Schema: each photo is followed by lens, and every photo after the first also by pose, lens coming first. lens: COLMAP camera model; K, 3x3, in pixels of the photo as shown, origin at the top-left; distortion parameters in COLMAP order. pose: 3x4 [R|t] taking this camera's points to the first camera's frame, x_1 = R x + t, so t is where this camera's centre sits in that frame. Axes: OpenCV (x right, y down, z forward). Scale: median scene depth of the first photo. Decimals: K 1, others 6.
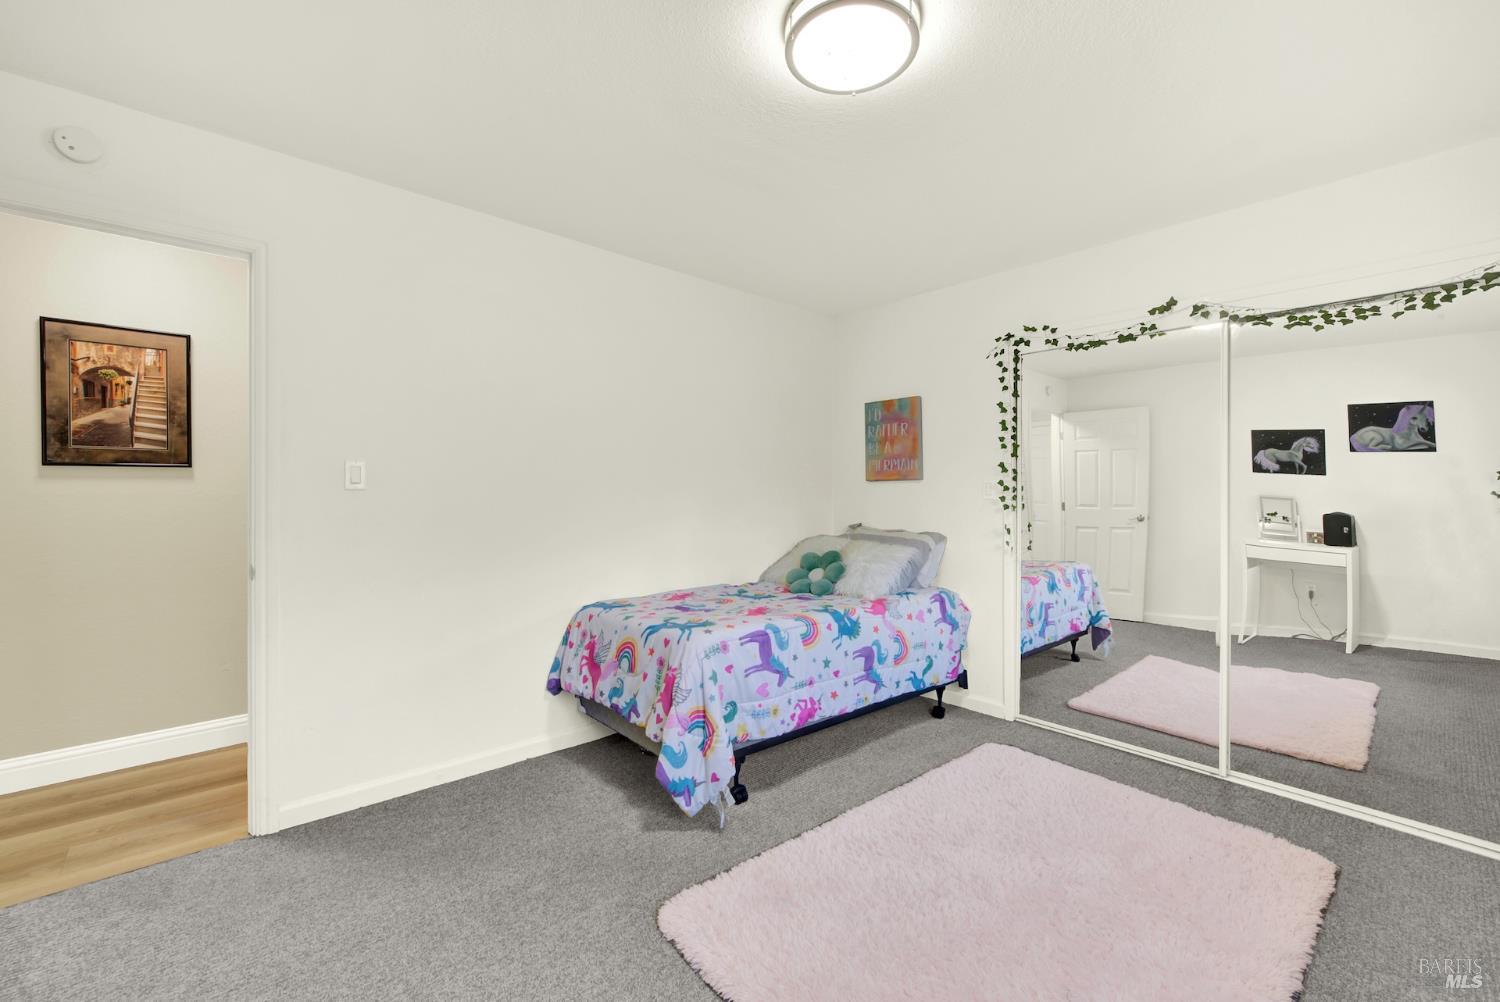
lens RADIAL K [[614.9, 0, 754.1], [0, 614.9, 495.2], [0, 0, 1]] dist [0.000624, -0.000421]
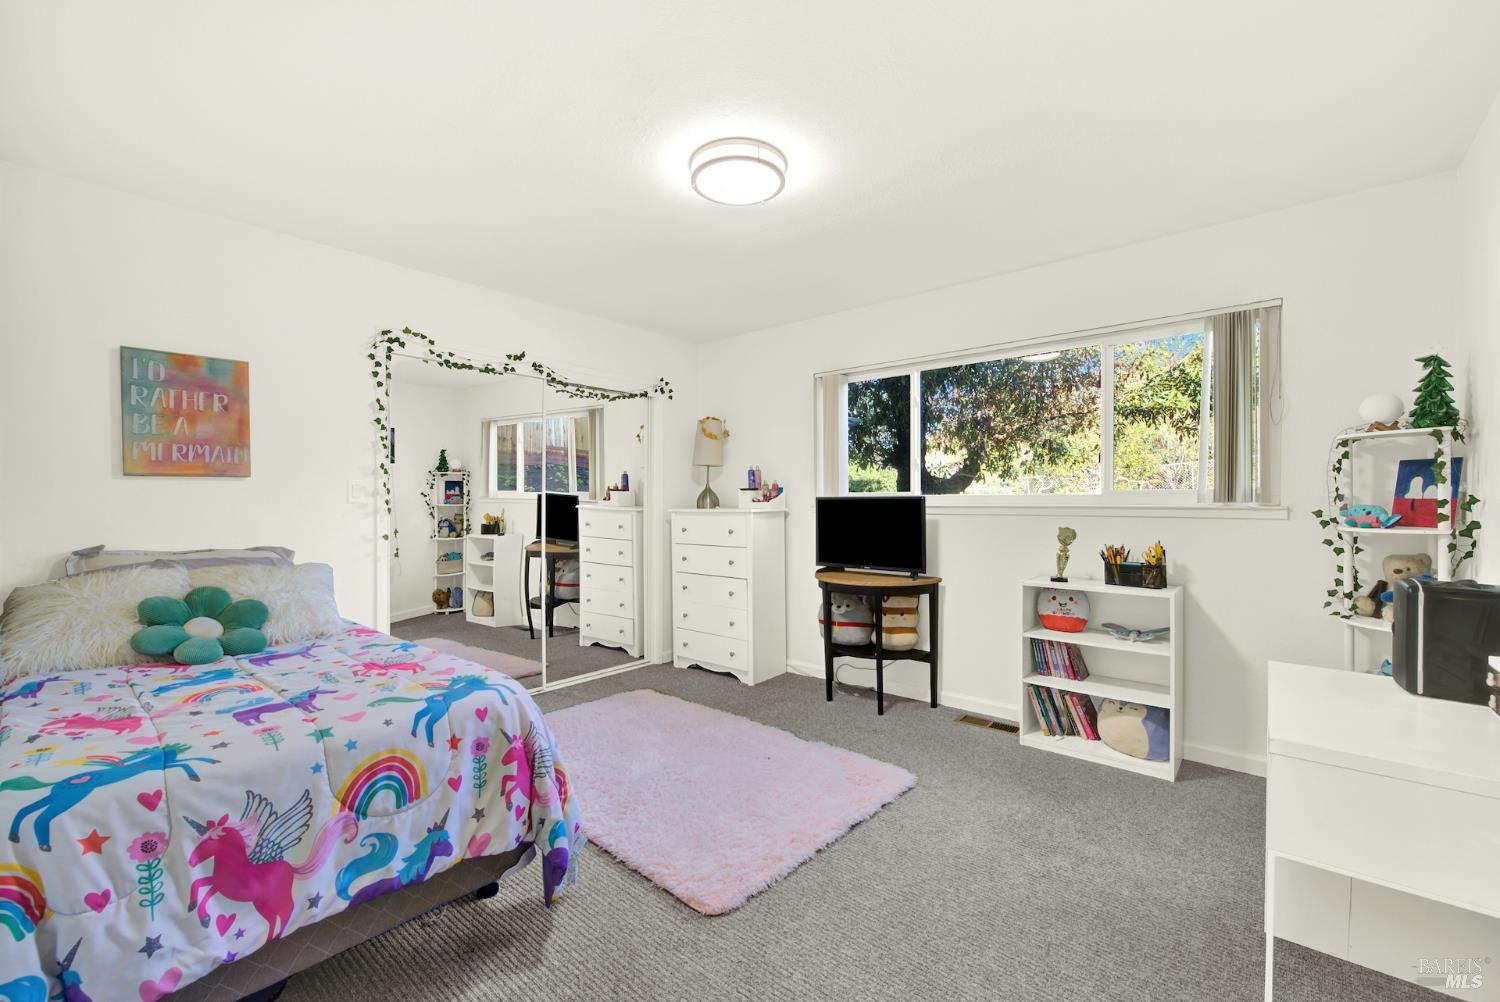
lens RADIAL K [[614.9, 0, 754.7], [0, 614.9, 502.8], [0, 0, 1]] dist [0.000624, -0.000421]
pose [[-0.129206, -0.006760, 0.991595, -0.605465], [0.002767, 0.999970, 0.007177, 0.002273], [-0.991614, 0.003671, -0.129183, 0.557567]]
